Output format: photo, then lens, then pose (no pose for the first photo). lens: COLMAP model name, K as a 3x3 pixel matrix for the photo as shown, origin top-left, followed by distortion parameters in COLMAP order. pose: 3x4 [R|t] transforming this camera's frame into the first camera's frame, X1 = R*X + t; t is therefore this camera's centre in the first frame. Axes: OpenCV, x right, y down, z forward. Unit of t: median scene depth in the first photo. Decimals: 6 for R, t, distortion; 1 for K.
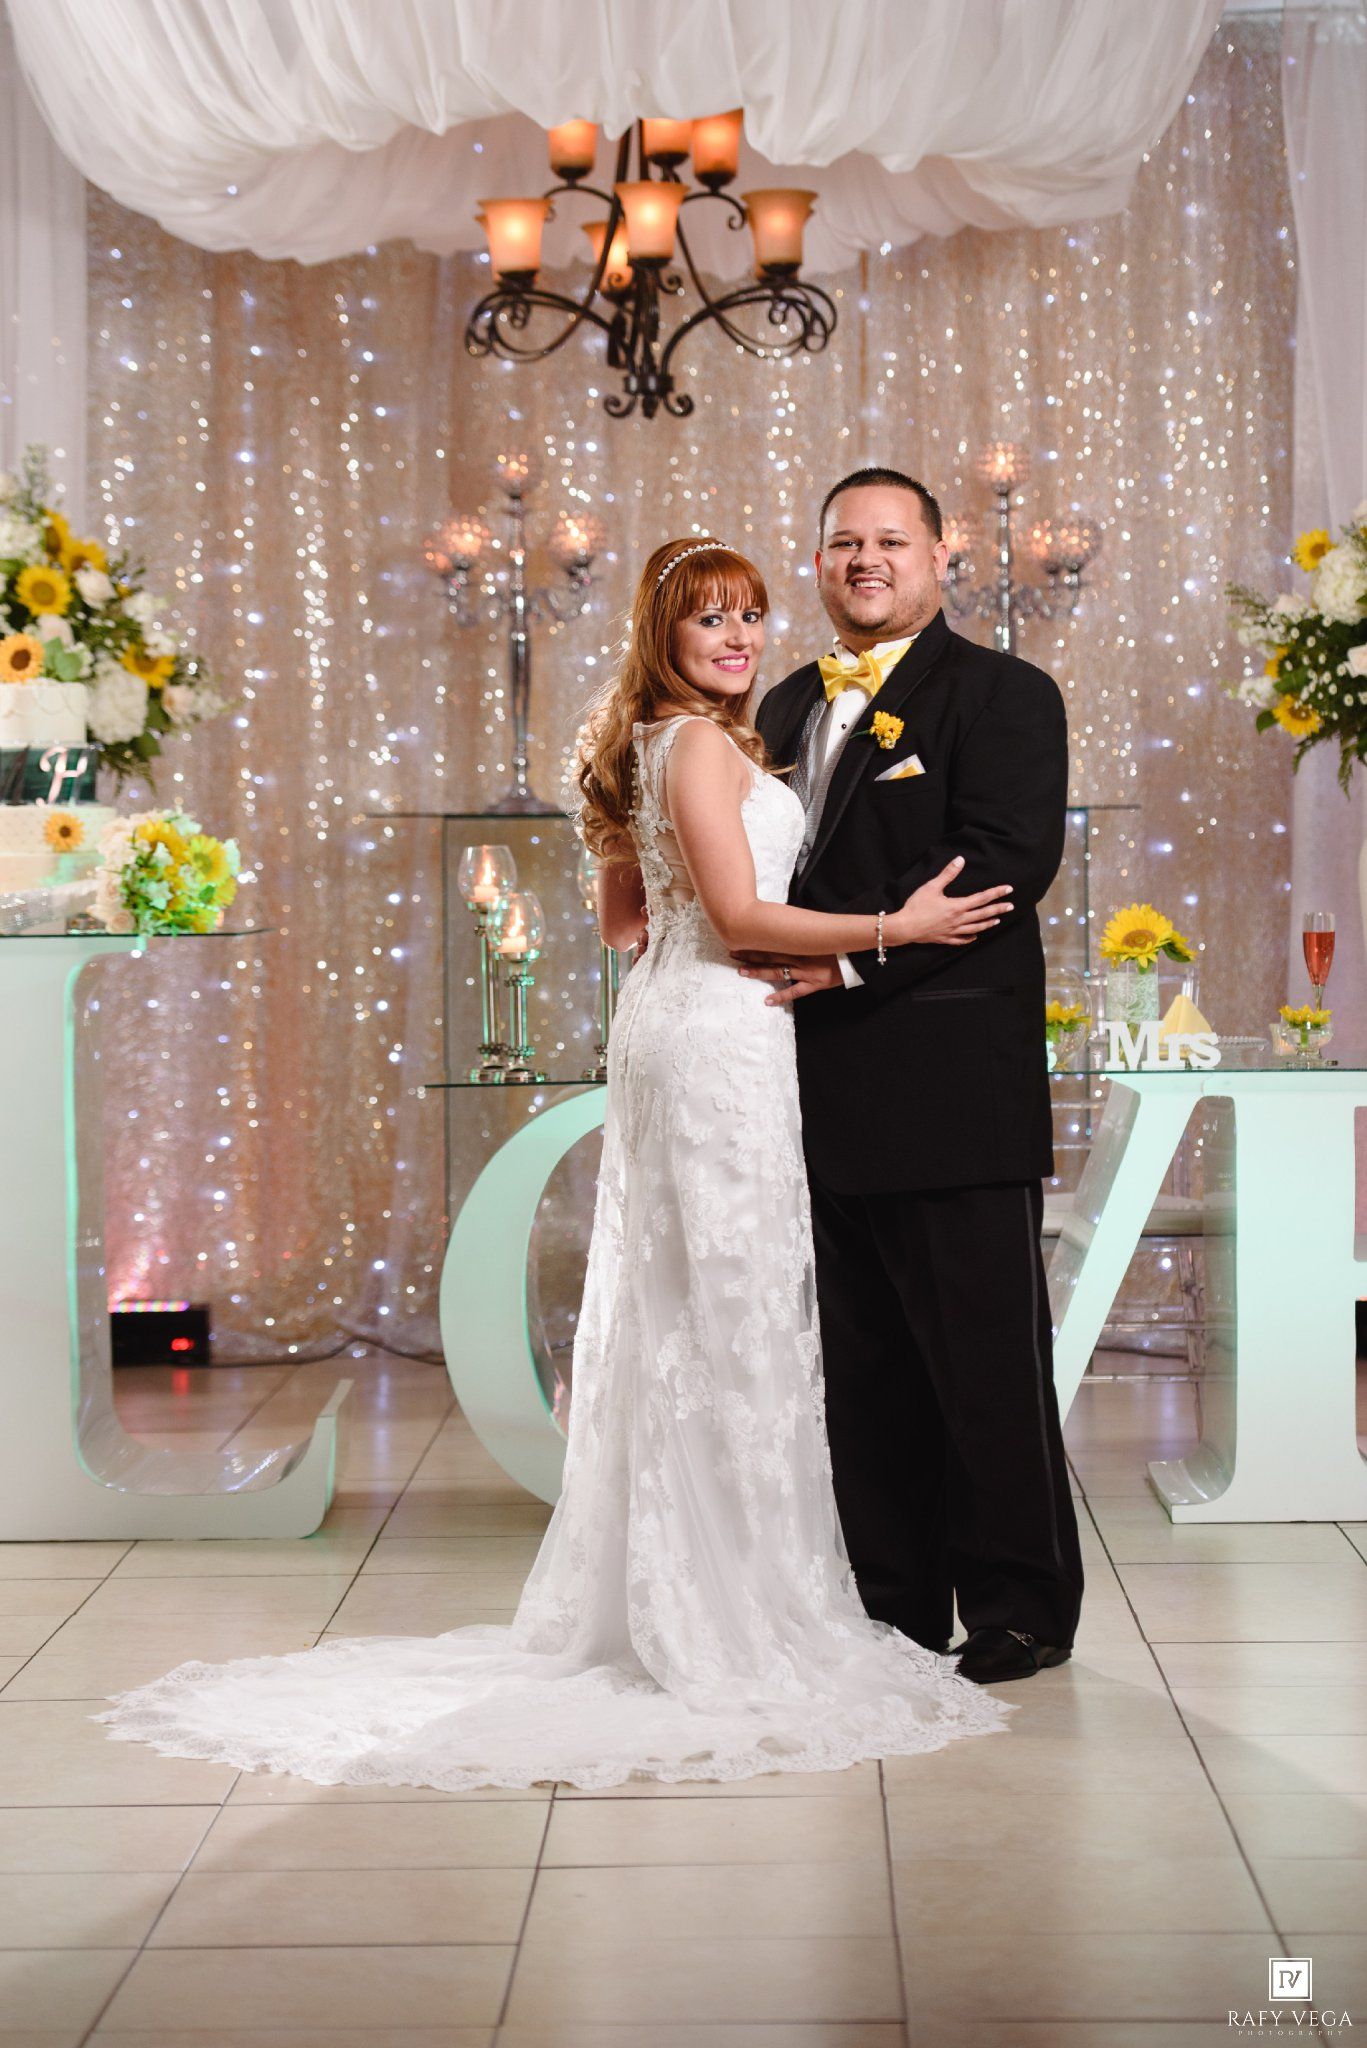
lens RADIAL K [[5449.8, 0, 686.9], [0, 5449.8, 1019.2], [0, 0, 1]] dist [0.227503, 0.000000]
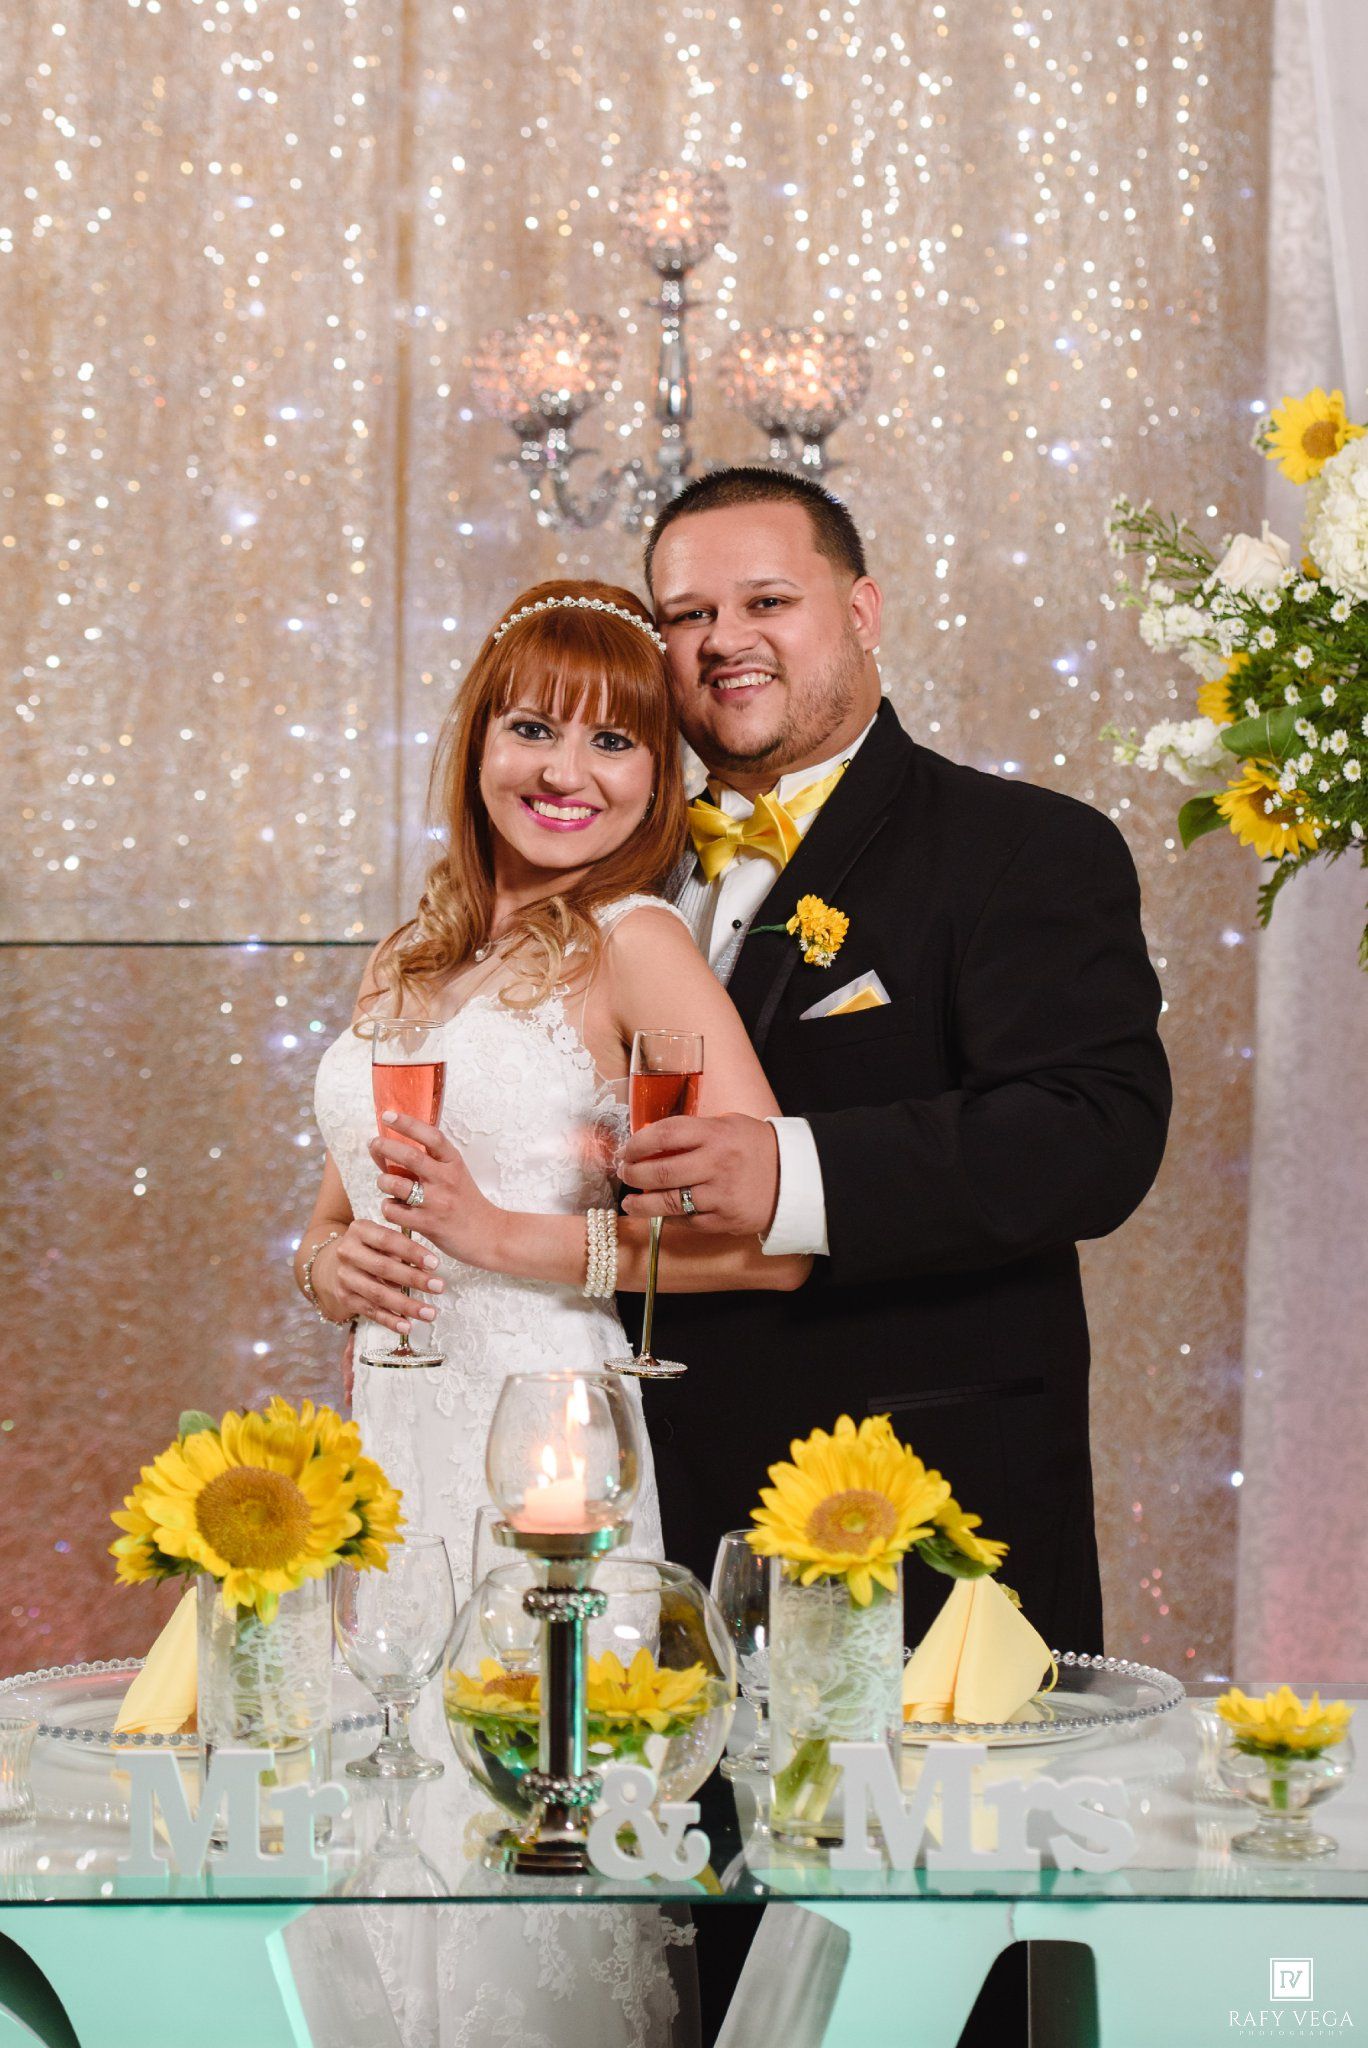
lens RADIAL K [[6757.6, 0, 687.0], [0, 6757.6, 1023.1], [0, 0, 1]] dist [-0.156036, 0.000000]
pose [[0.999632, 0.010583, 0.024965, 0.049684], [-0.011429, 0.999357, 0.033972, -0.055314], [-0.024589, -0.034245, 0.999111, 0.444049]]
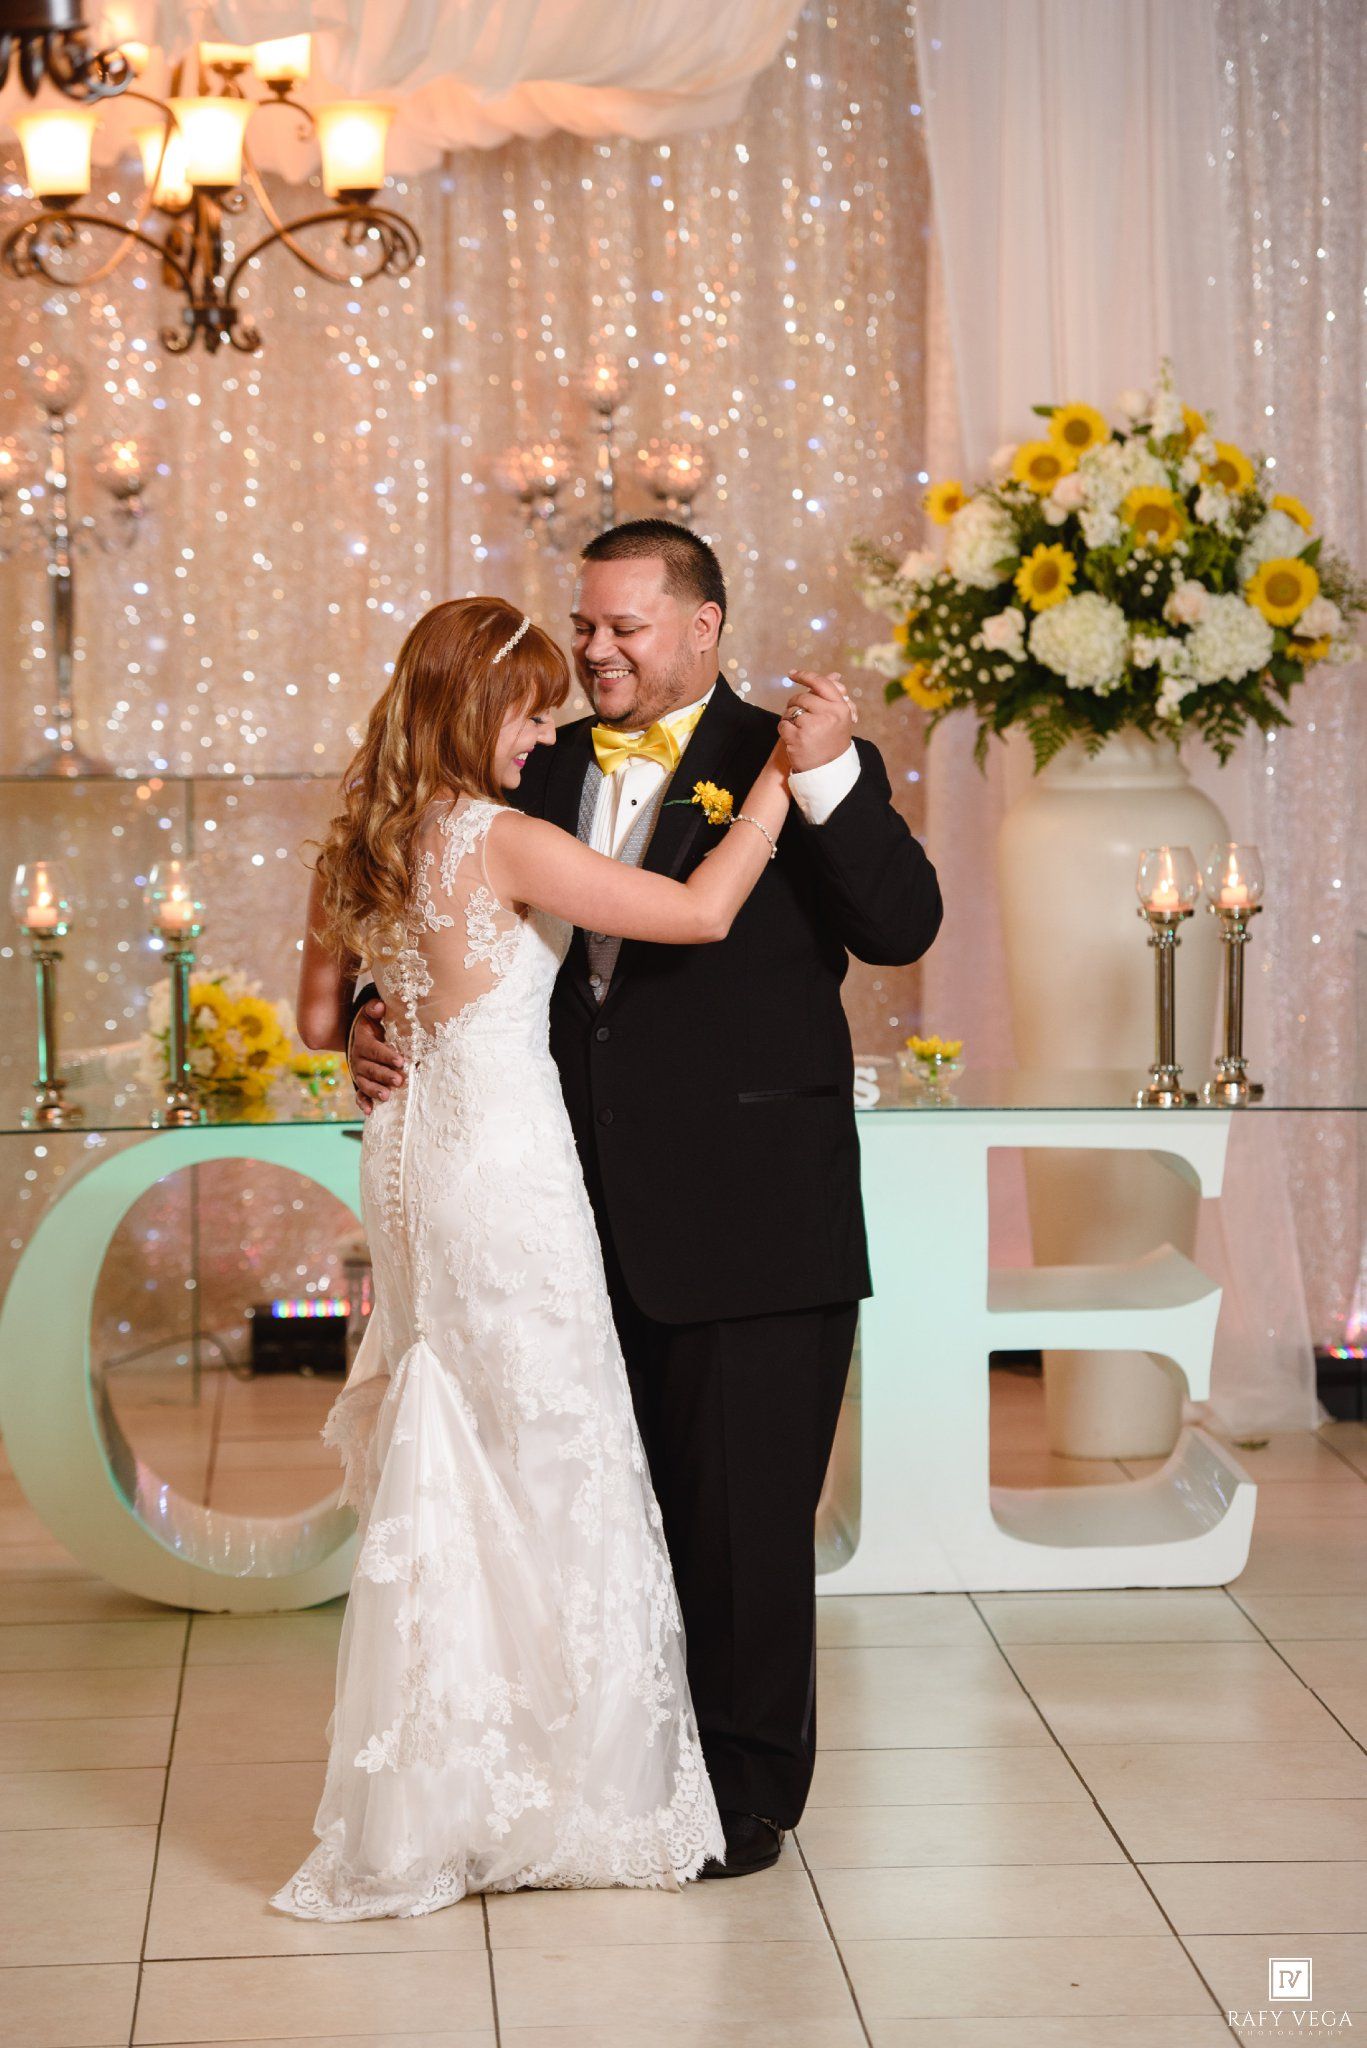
lens RADIAL K [[6656.6, 0, 699.2], [0, 6656.6, 1027.0], [0, 0, 1]] dist [0.480264, 0.000000]
pose [[0.997365, -0.005378, 0.072343, -0.007145], [0.002882, 0.999398, 0.034569, -0.036792], [-0.072486, -0.034270, 0.996781, -0.104931]]
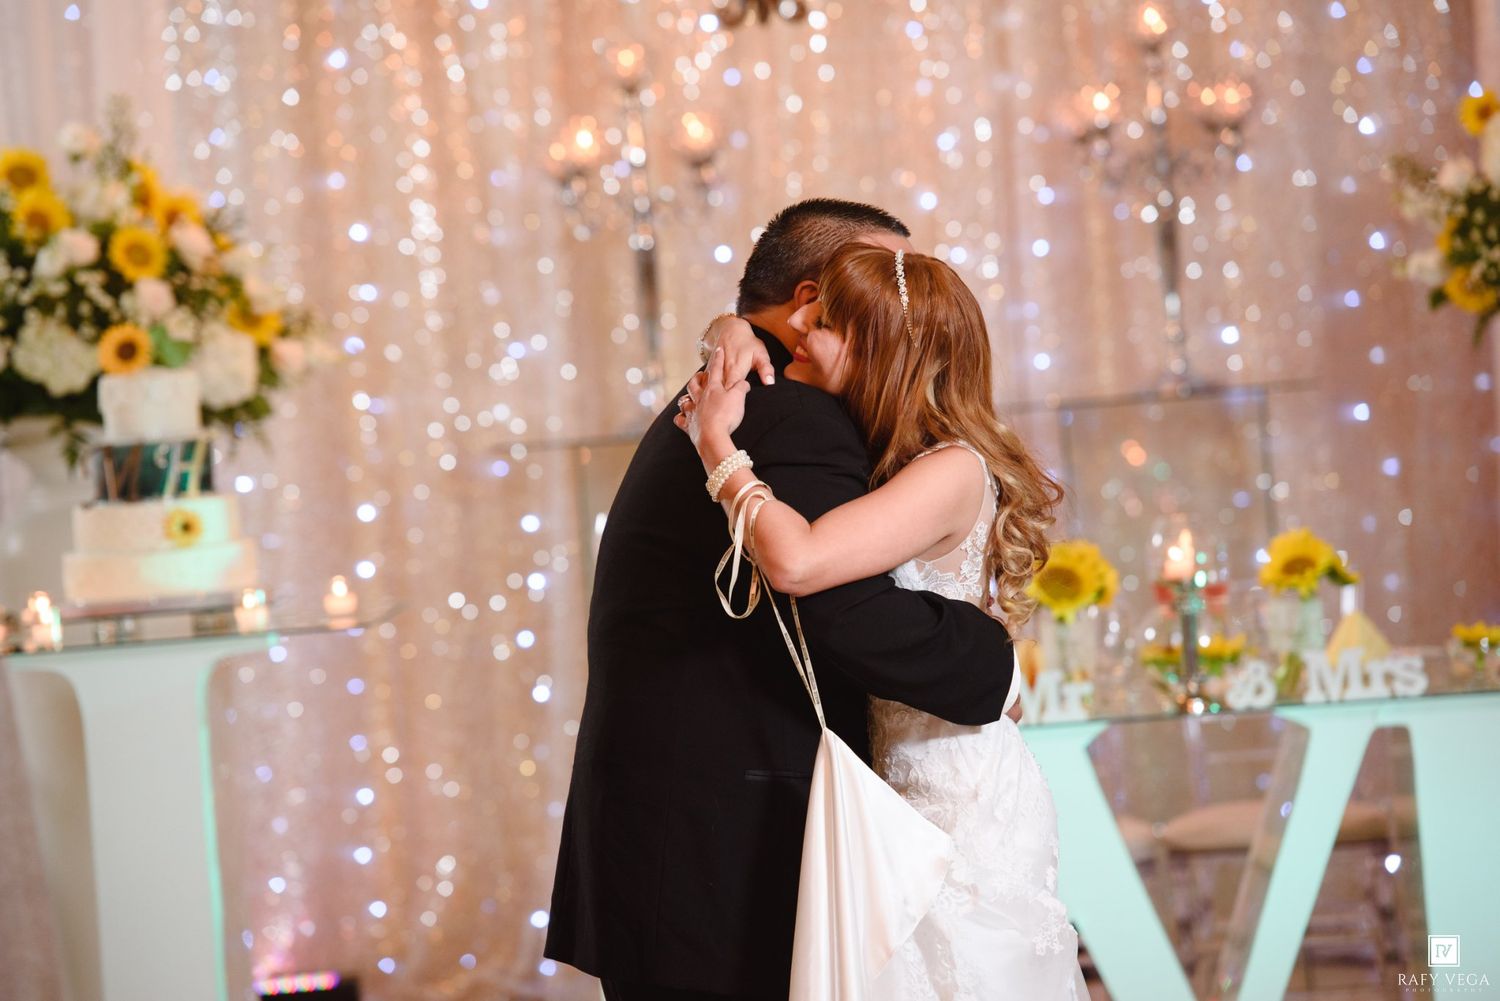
lens RADIAL K [[6727.3, 0, 745.3], [0, 6727.3, 509.8], [0, 0, 1]] dist [1.124168, 0.000000]
pose [[0.997468, -0.067185, -0.023303, 0.011636], [0.067294, 0.997725, 0.003959, -0.030521], [0.022984, -0.005517, 0.999721, -0.171652]]
